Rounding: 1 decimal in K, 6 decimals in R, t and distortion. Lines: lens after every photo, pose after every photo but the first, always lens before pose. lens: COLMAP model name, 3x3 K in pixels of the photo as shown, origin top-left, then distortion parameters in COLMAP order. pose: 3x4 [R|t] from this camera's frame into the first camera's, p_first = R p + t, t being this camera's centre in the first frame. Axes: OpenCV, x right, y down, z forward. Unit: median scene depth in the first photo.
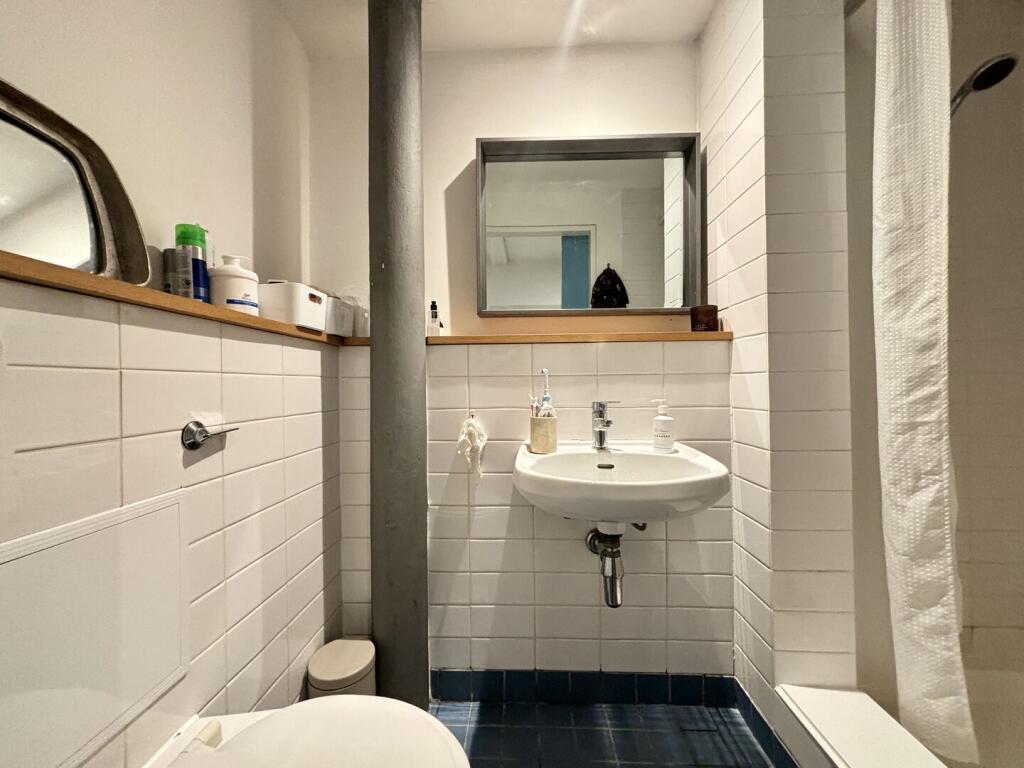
lens RADIAL K [[412.6, 0, 511.5], [0, 412.6, 383.1], [0, 0, 1]] dist [-0.000263, -0.003606]
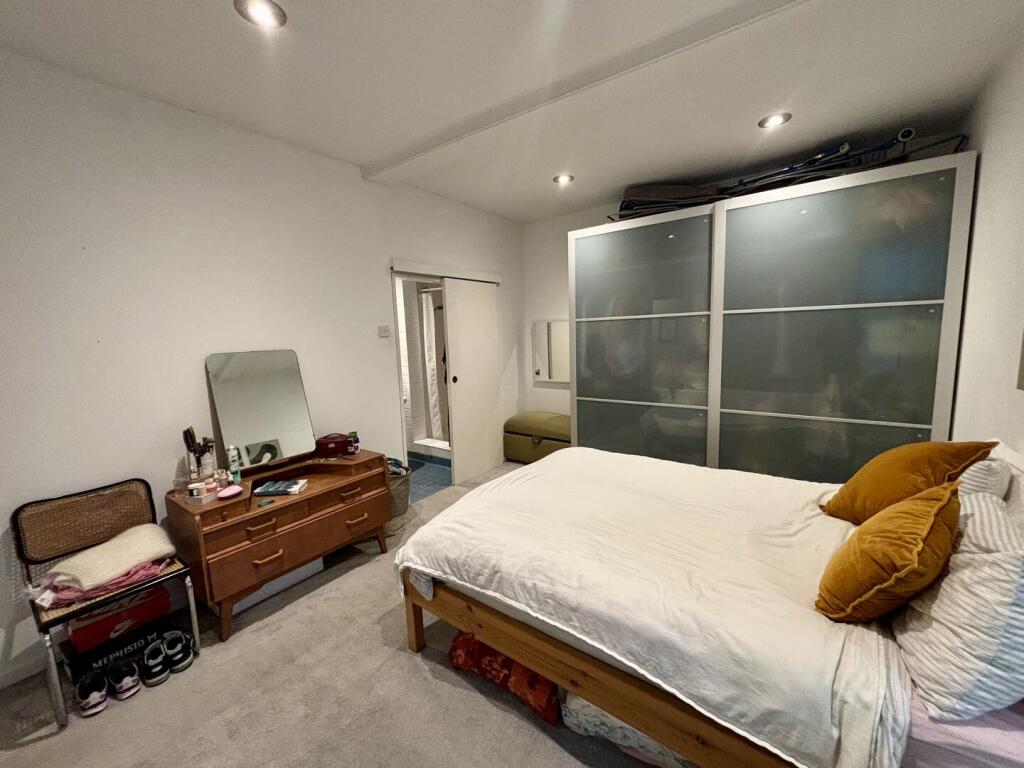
lens RADIAL K [[412.6, 0, 505.8], [0, 412.6, 380.4], [0, 0, 1]] dist [-0.000263, -0.003606]
pose [[0.573250, -0.111747, 0.811725, -2.807662], [0.026549, 0.992670, 0.117907, -0.545436], [-0.818951, -0.046039, 0.572014, -2.829511]]
